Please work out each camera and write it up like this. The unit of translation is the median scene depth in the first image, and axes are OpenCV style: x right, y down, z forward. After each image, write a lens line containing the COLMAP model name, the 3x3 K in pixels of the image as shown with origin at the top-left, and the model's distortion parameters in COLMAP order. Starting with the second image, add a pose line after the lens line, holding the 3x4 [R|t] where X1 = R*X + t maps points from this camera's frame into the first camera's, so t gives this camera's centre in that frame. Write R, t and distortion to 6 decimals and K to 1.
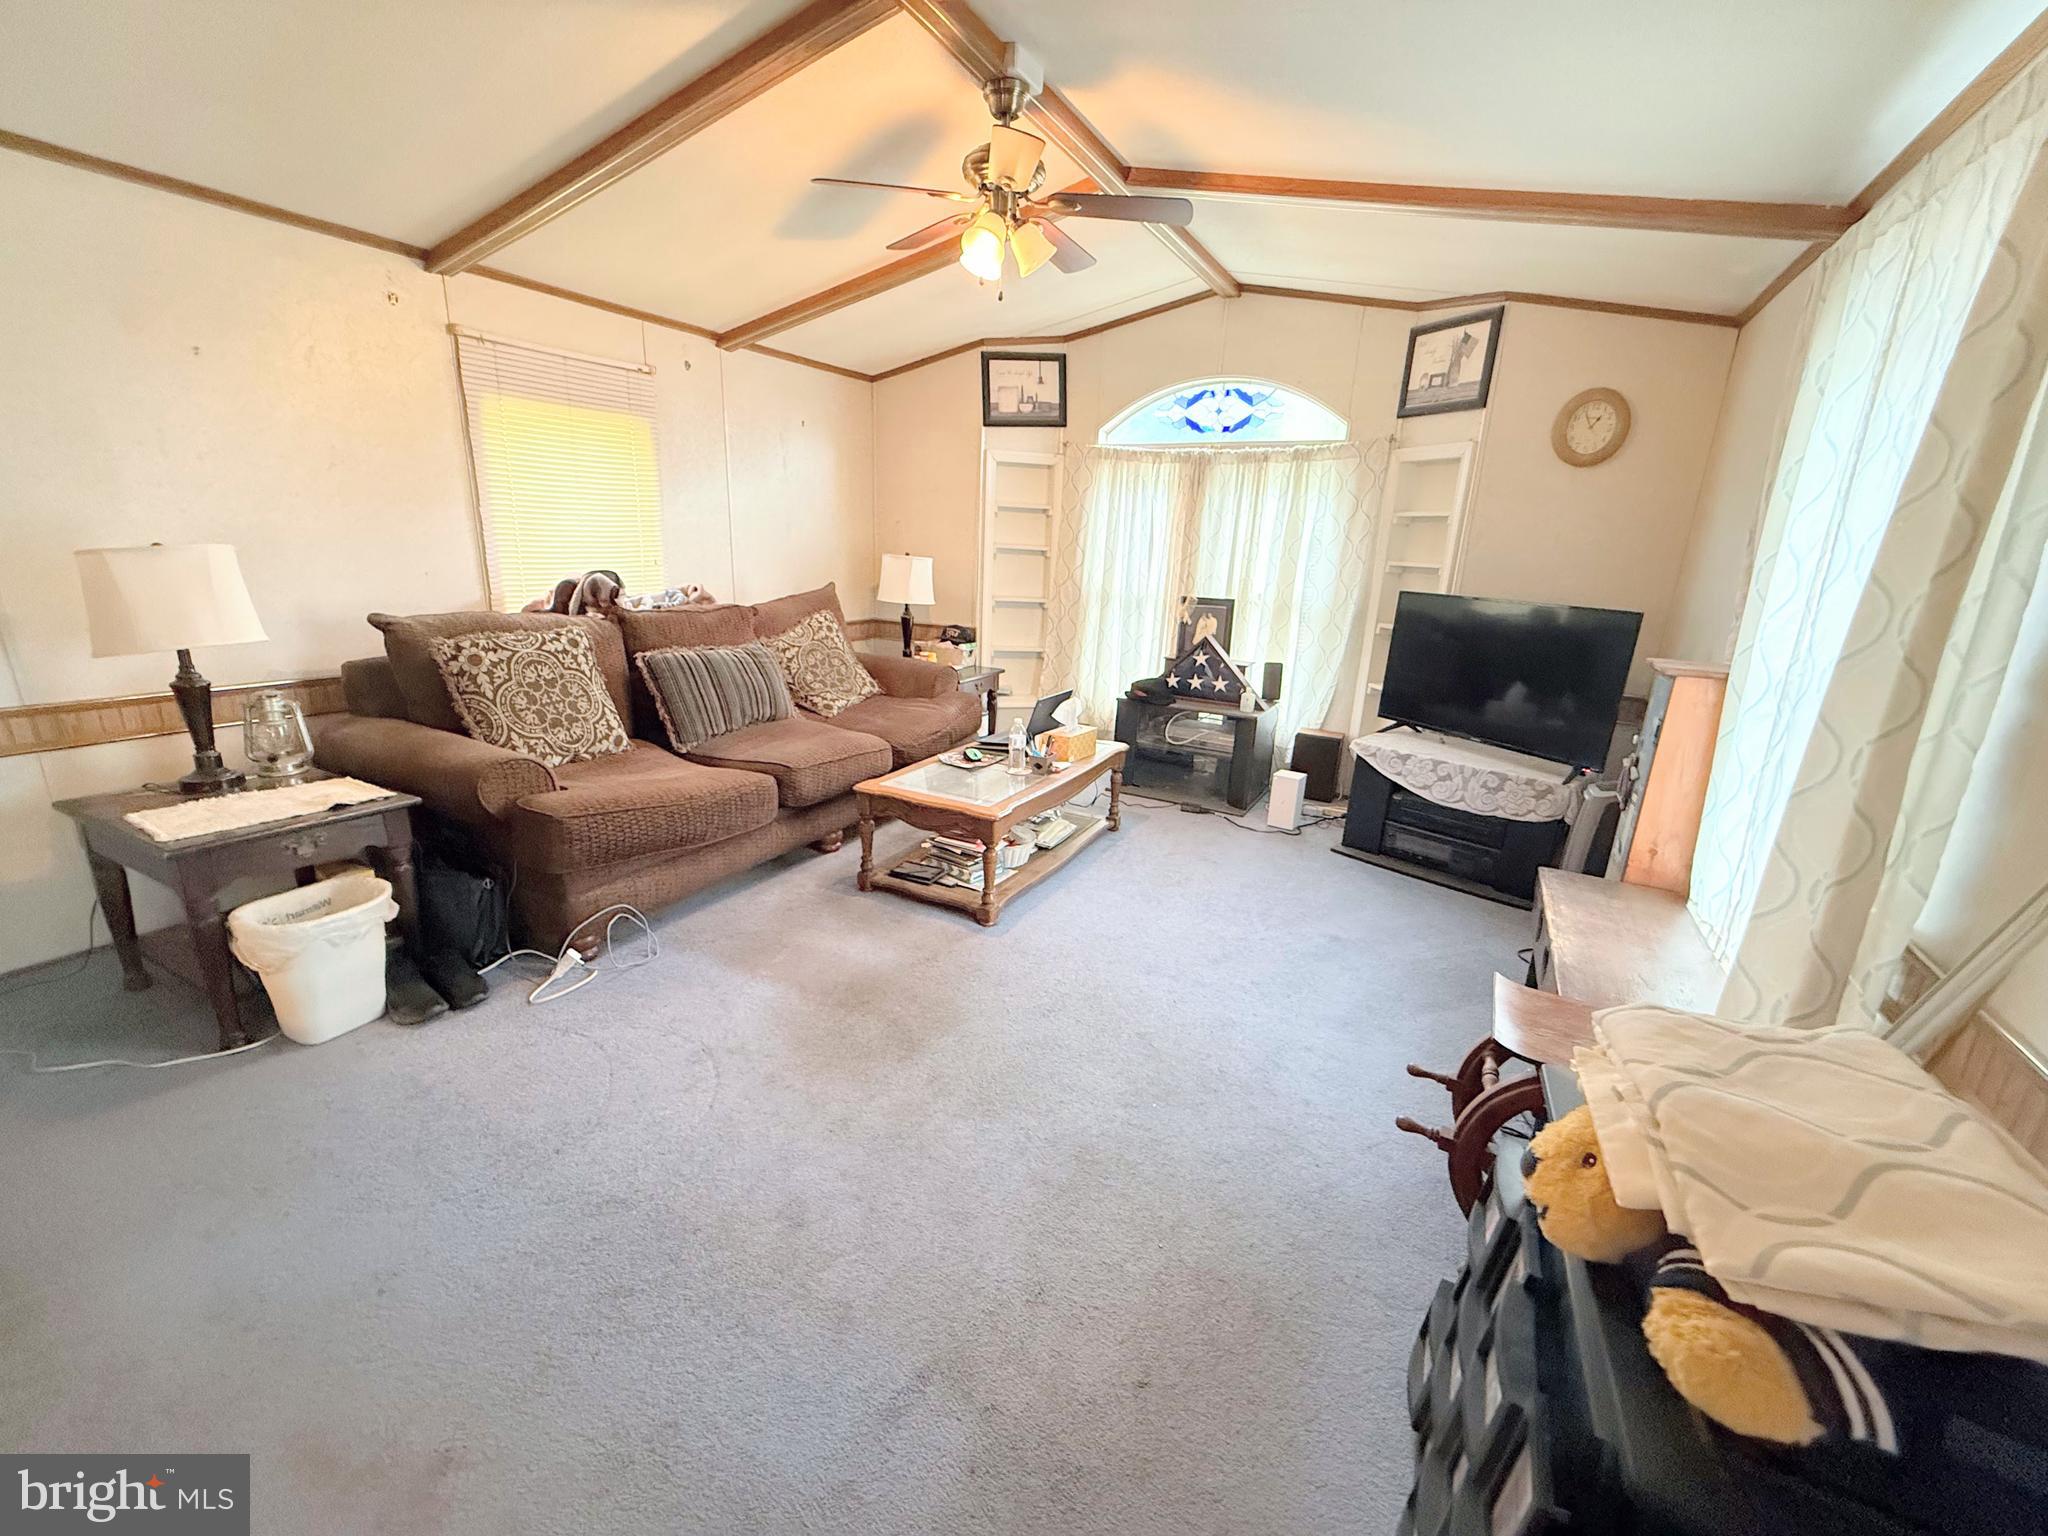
lens RADIAL K [[816.1, 0, 1020.7], [0, 816.1, 768.8], [0, 0, 1]] dist [0.000465, 0.000176]
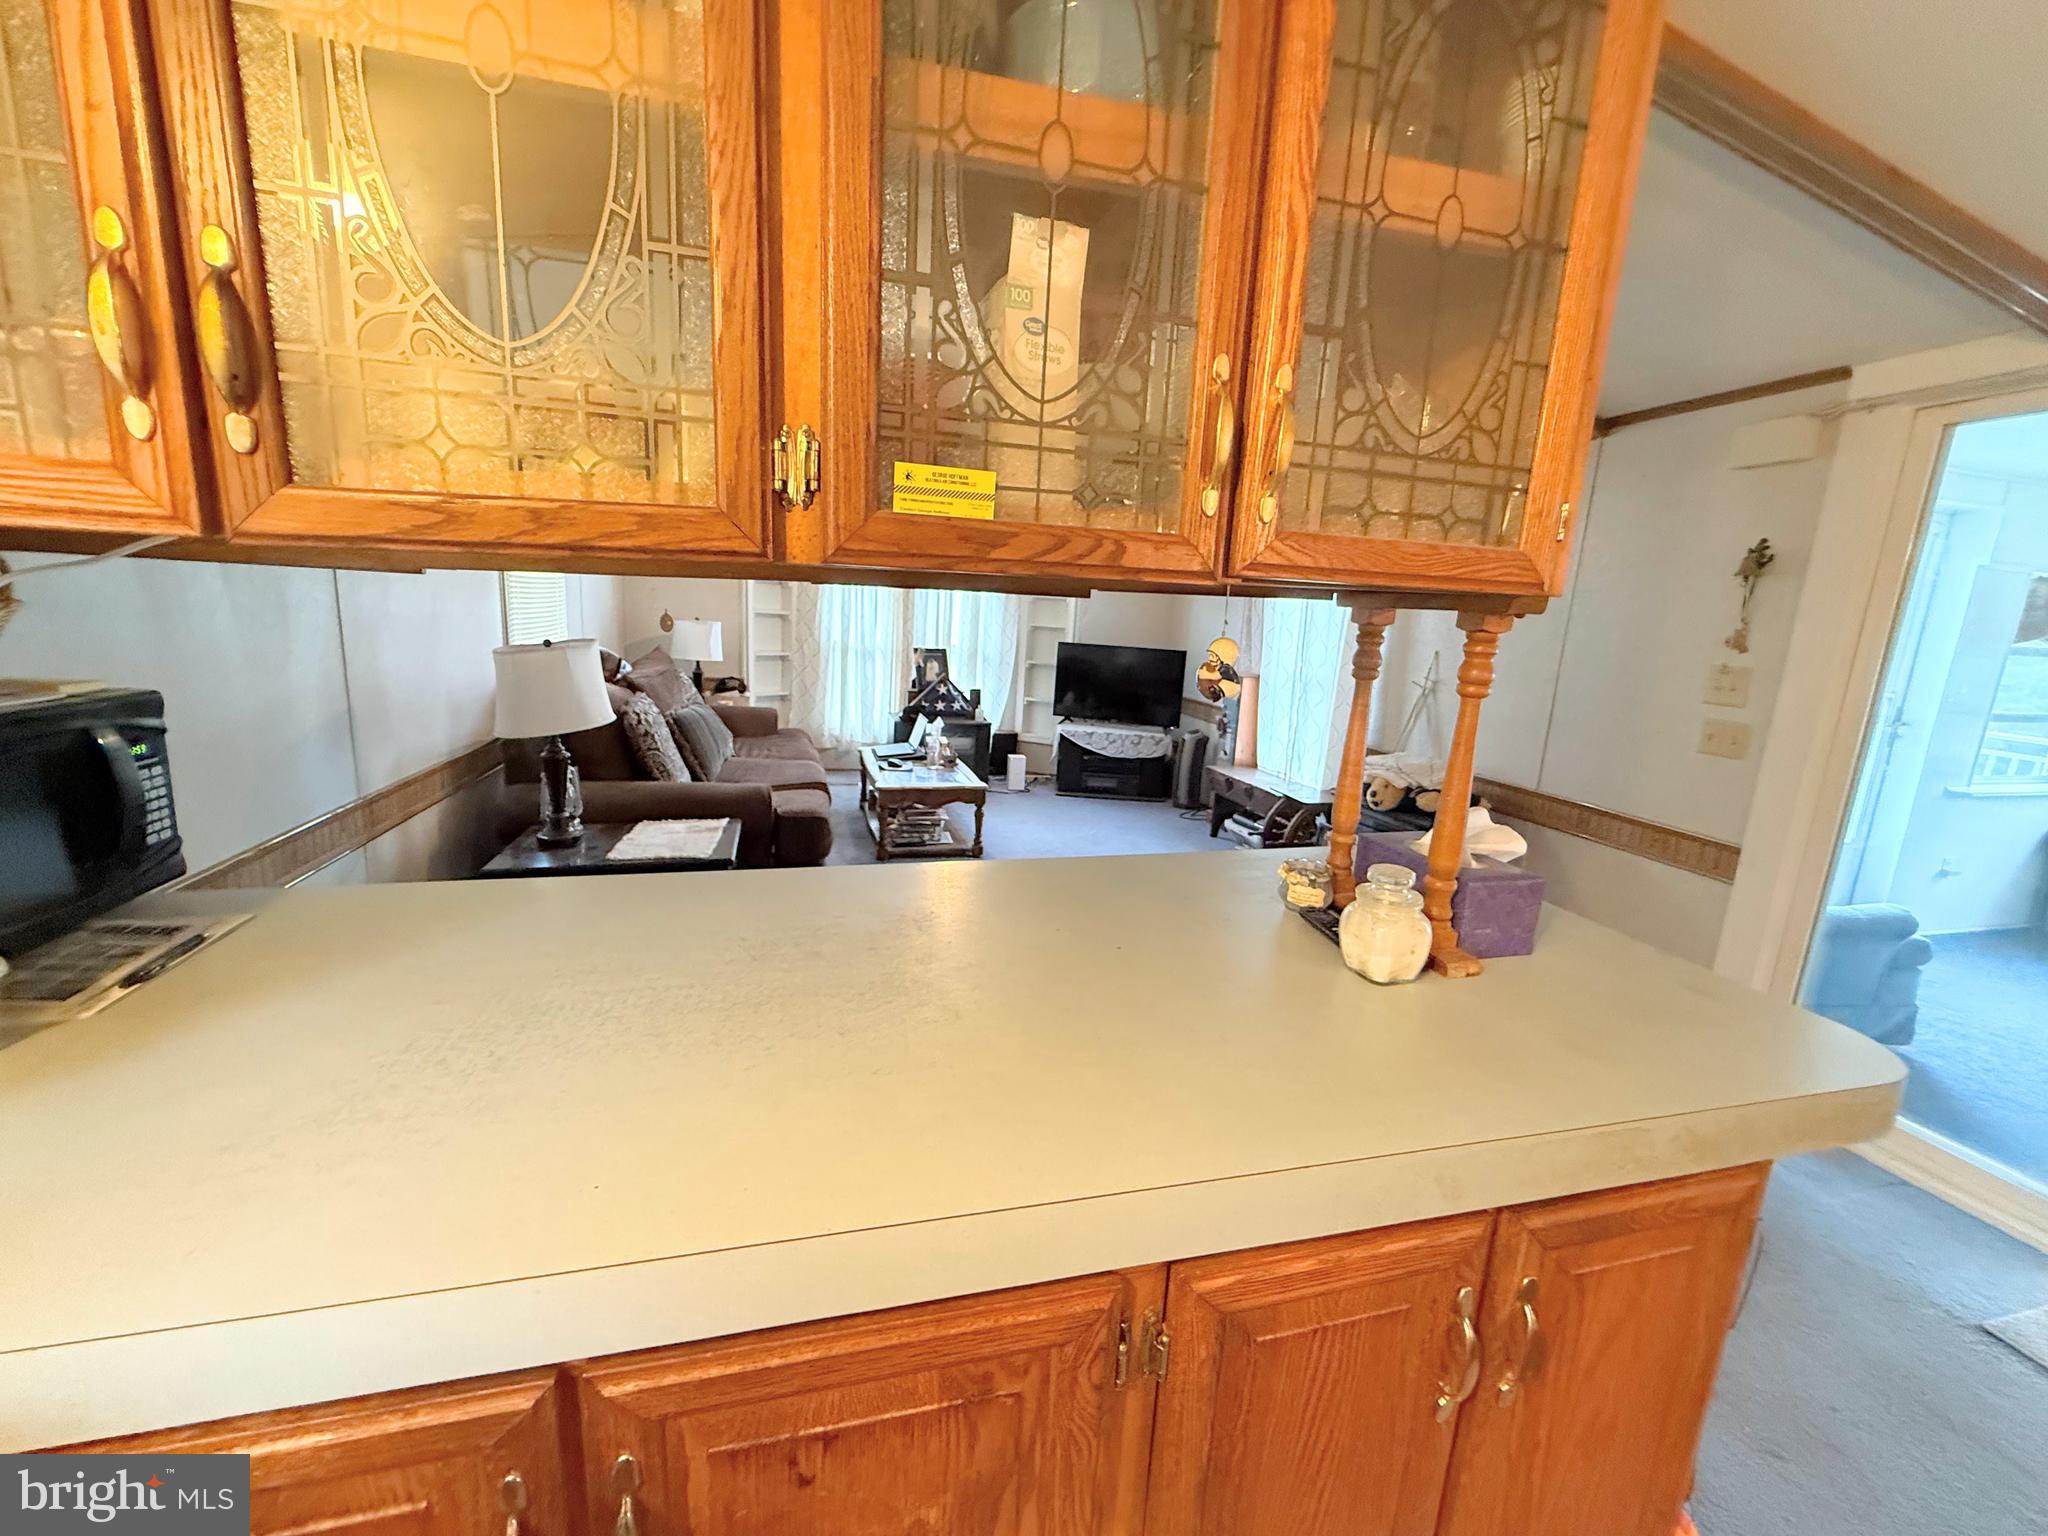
lens RADIAL K [[816.1, 0, 1013.8], [0, 816.1, 770.3], [0, 0, 1]] dist [0.000465, 0.000176]
pose [[0.722475, -0.132414, 0.678599, -0.784713], [0.162119, 0.986570, 0.019907, 0.001104], [-0.672122, 0.095631, 0.734239, -0.175615]]
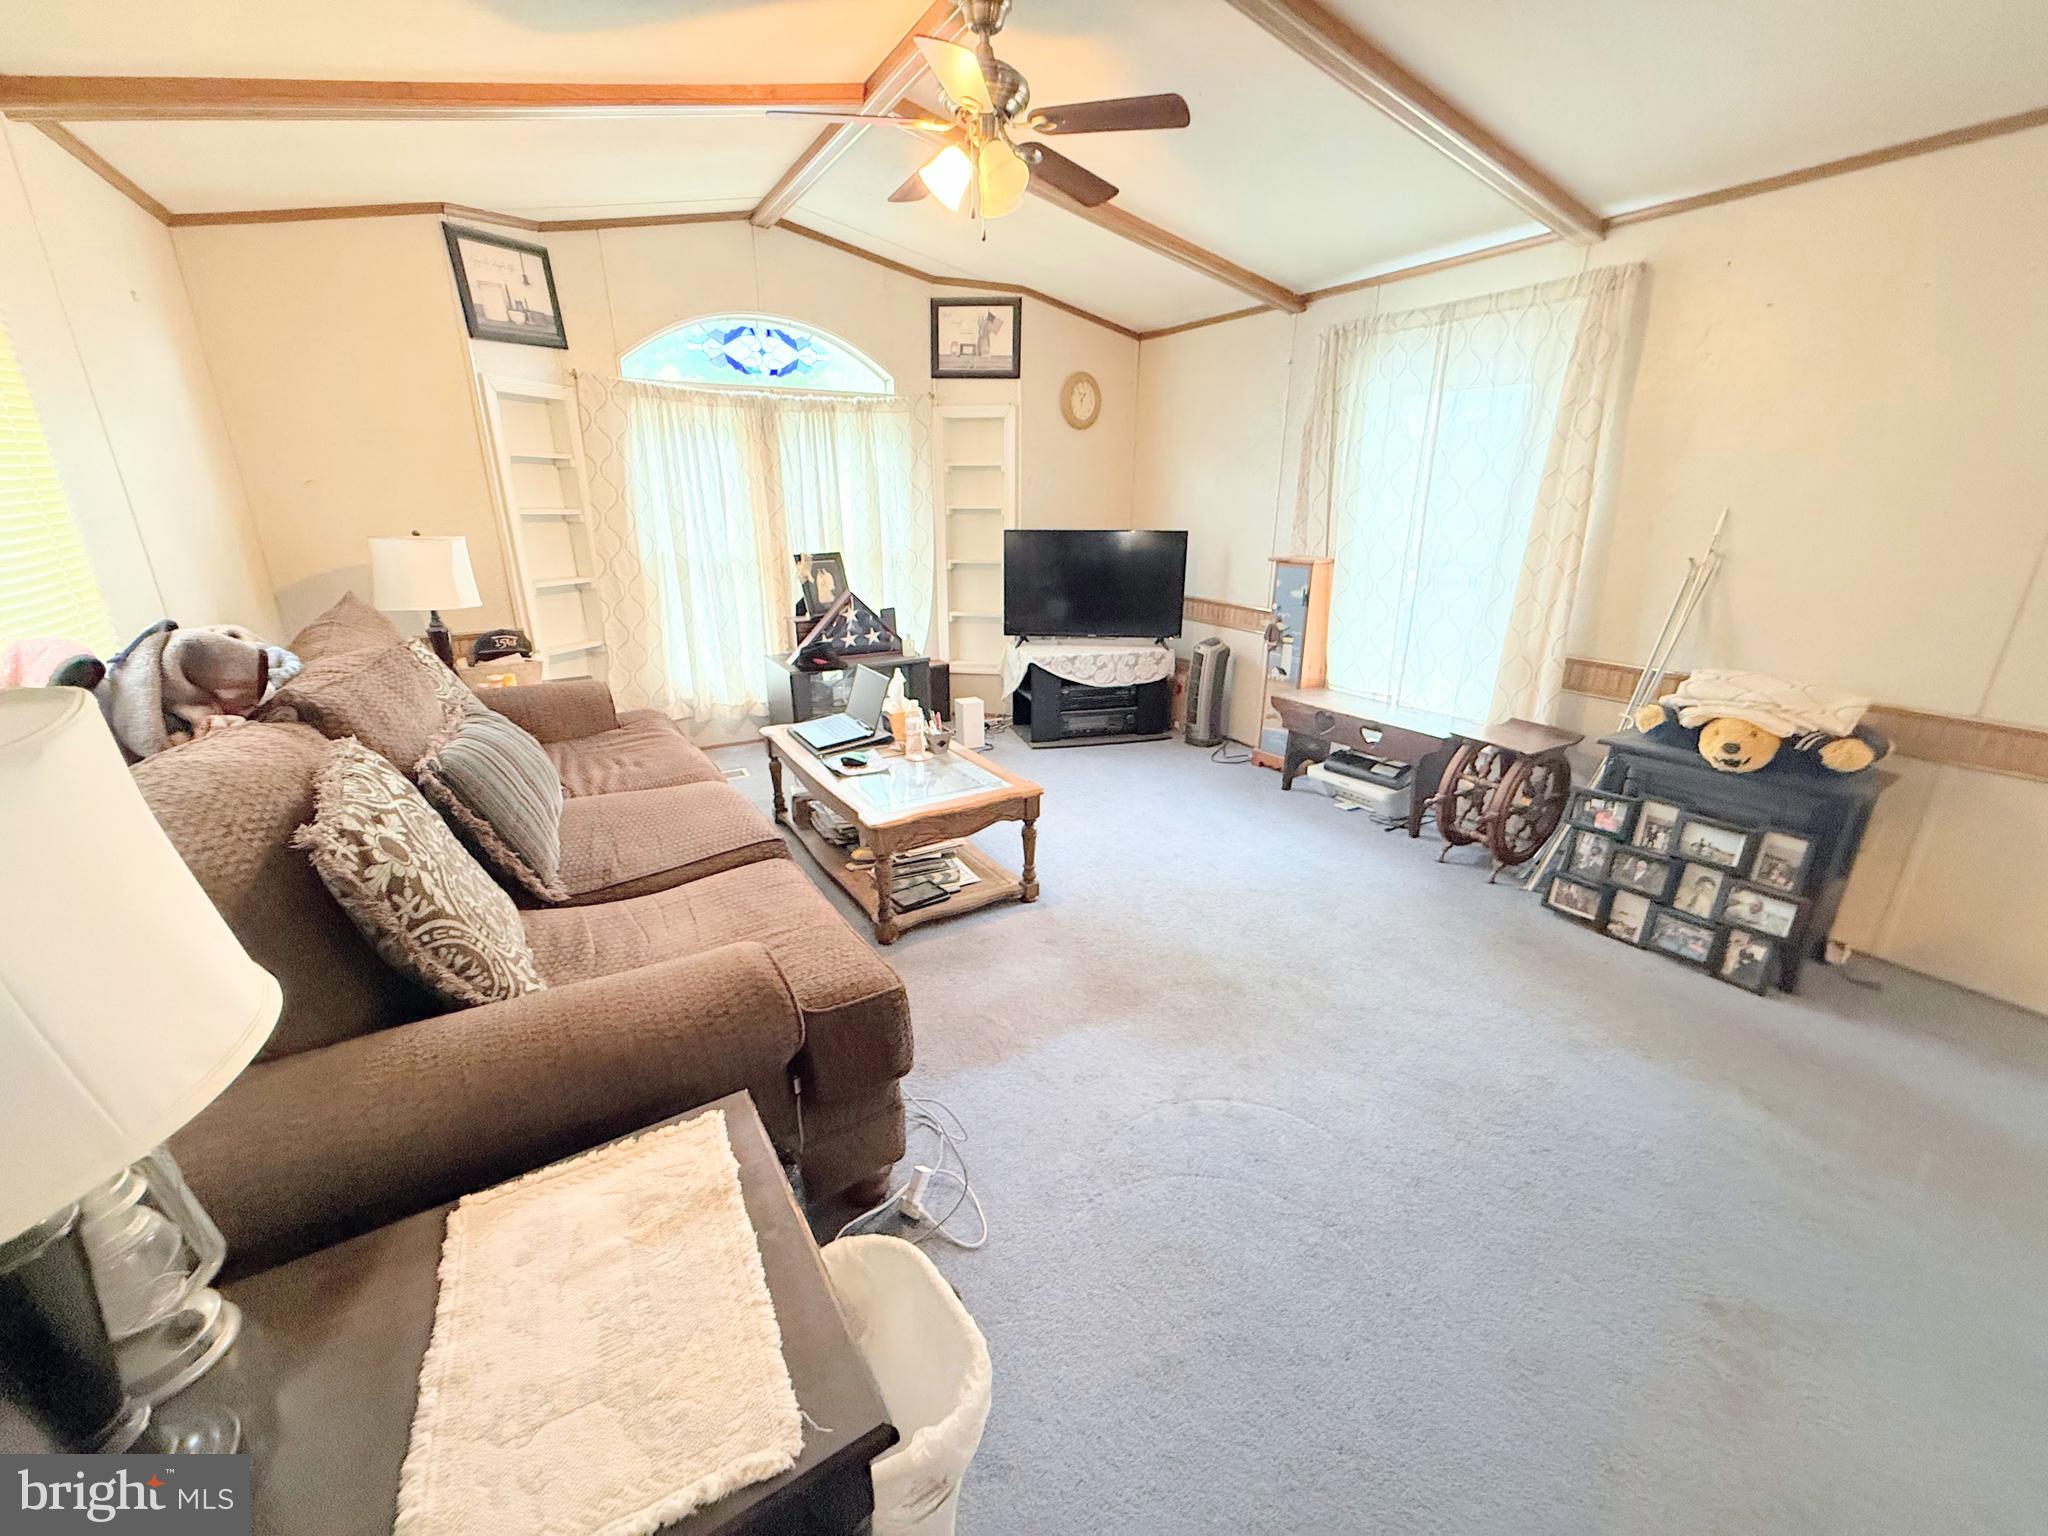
lens RADIAL K [[816.1, 0, 1014.2], [0, 816.1, 769.9], [0, 0, 1]] dist [0.000465, 0.000176]
pose [[0.500341, -0.314912, 0.806529, -0.595131], [0.254619, 0.943838, 0.210568, -0.127665], [-0.827543, 0.100002, 0.552424, 0.340289]]
